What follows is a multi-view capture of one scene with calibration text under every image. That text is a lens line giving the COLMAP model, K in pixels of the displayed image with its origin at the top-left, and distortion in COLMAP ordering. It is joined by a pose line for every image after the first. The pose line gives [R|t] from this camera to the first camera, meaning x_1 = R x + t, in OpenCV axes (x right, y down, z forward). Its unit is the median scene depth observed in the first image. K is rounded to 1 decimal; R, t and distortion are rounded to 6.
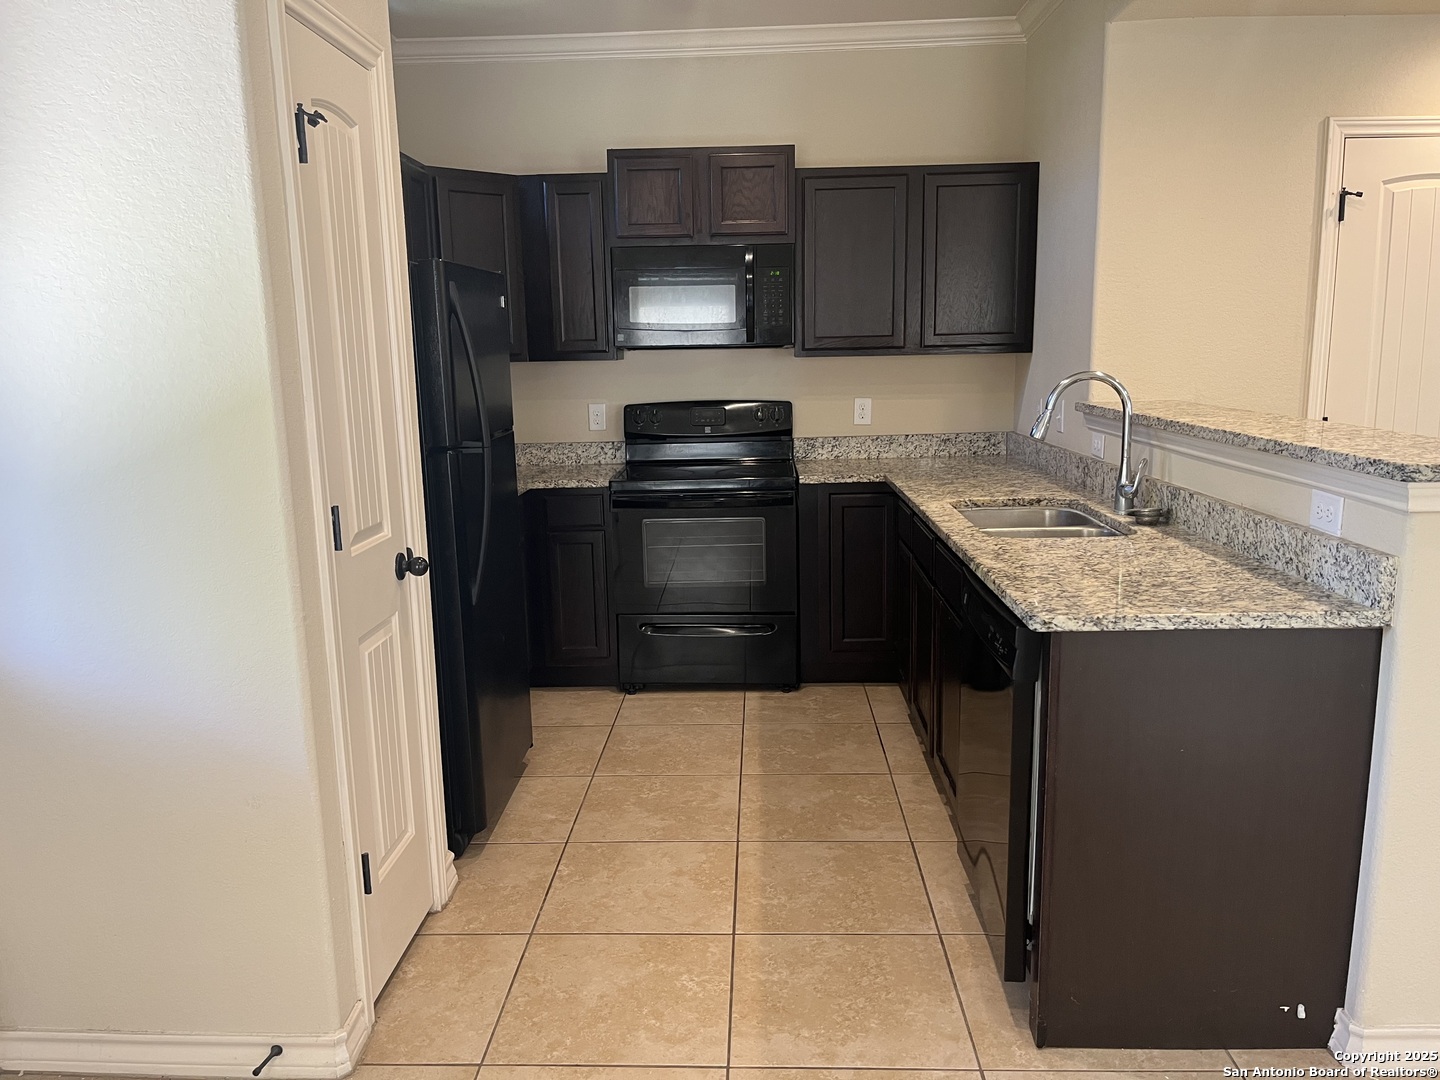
lens RADIAL K [[1089.2, 0, 713.2], [0, 1089.2, 550.9], [0, 0, 1]] dist [0.067759, -0.103123]
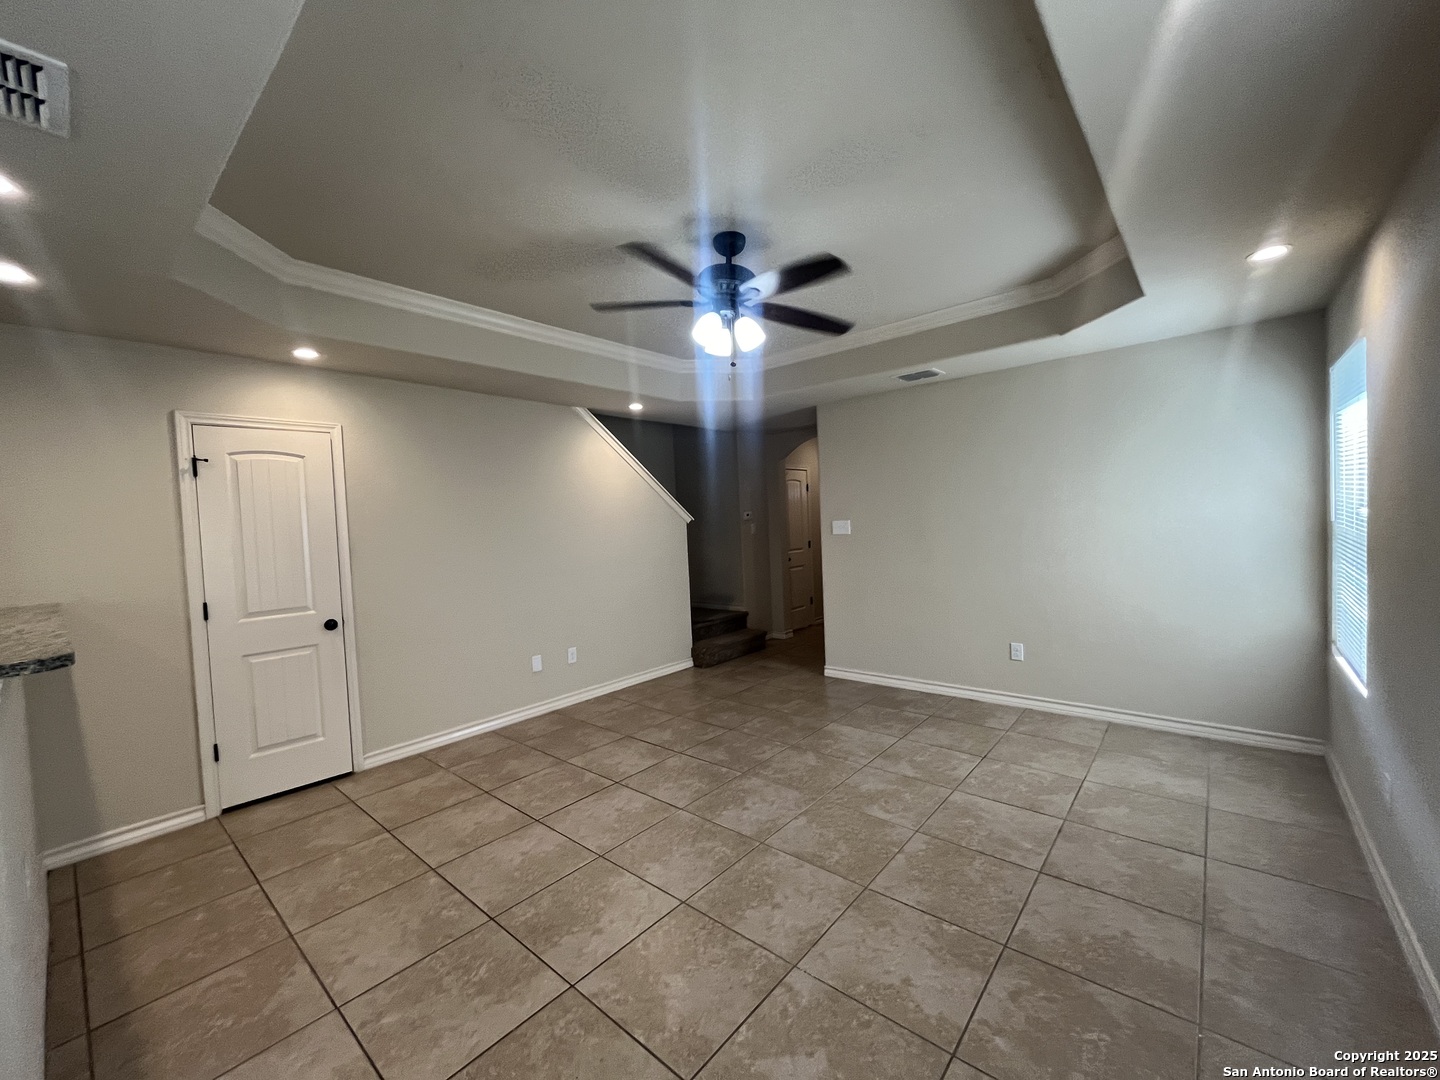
lens RADIAL K [[578.8, 0, 717.7], [0, 578.8, 540.6], [0, 0, 1]] dist [-0.002856, -0.000265]
pose [[0.622961, -0.036069, 0.781421, 0.454039], [0.176755, 0.979592, -0.095695, -0.006266], [-0.762022, 0.197734, 0.616623, -0.044045]]
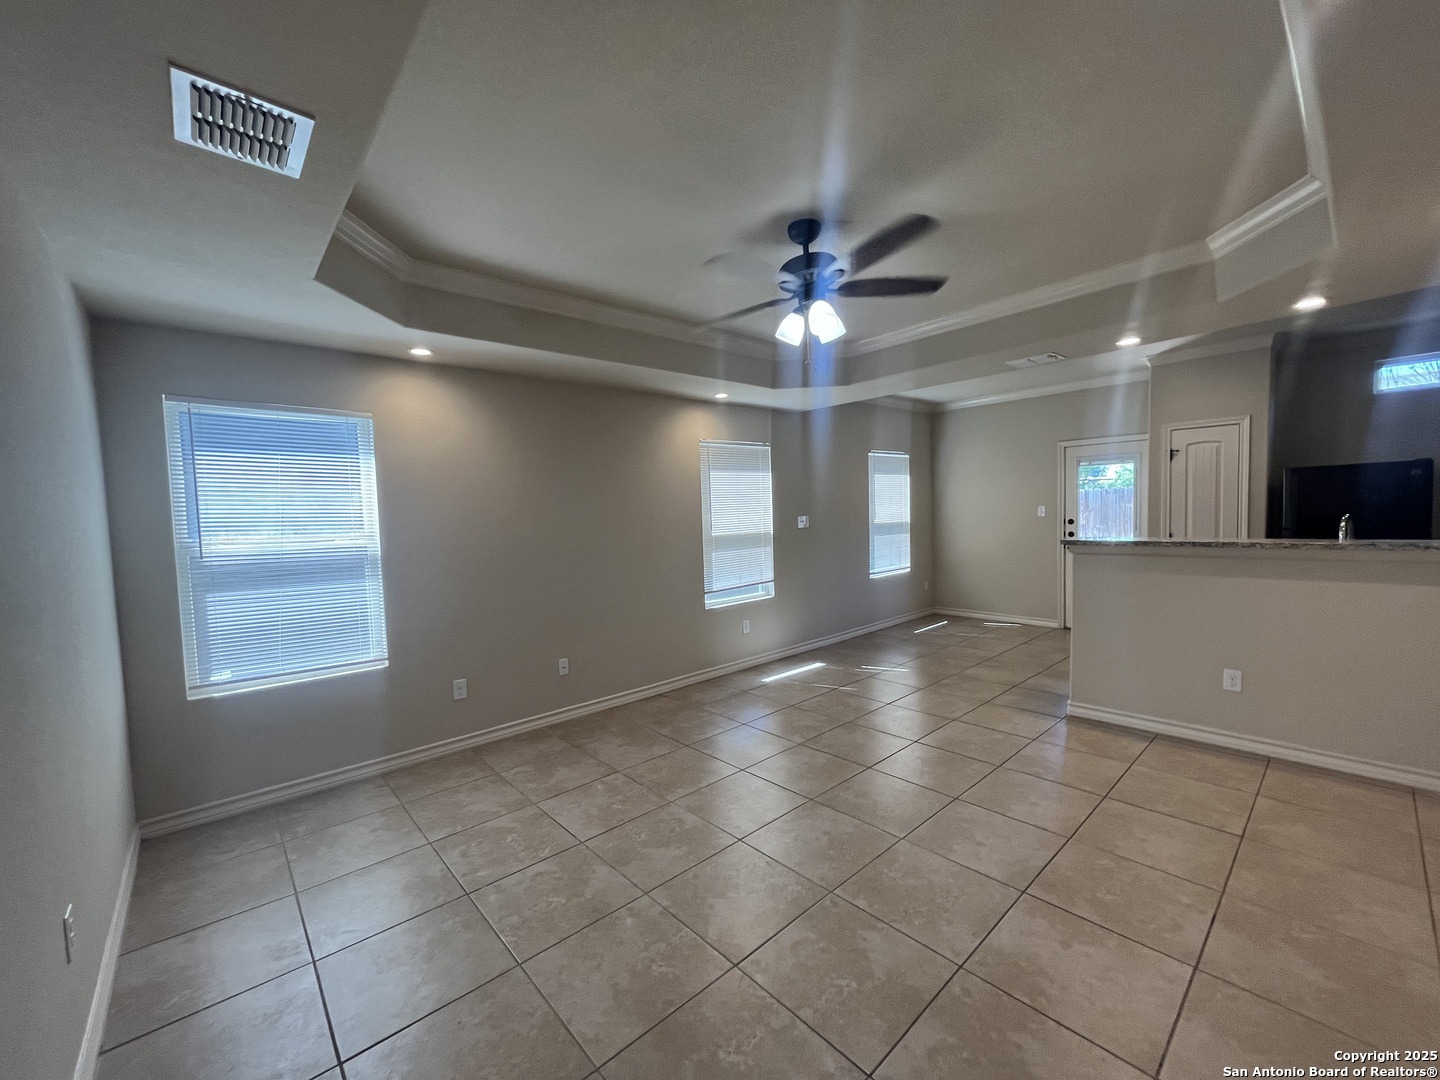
lens RADIAL K [[578.8, 0, 717.7], [0, 578.8, 540.6], [0, 0, 1]] dist [-0.002856, -0.000265]
pose [[-0.717985, 0.079029, -0.691558, 1.828615], [-0.082952, 0.976739, 0.197739, -0.227222], [0.691099, 0.199340, -0.694728, 0.950522]]
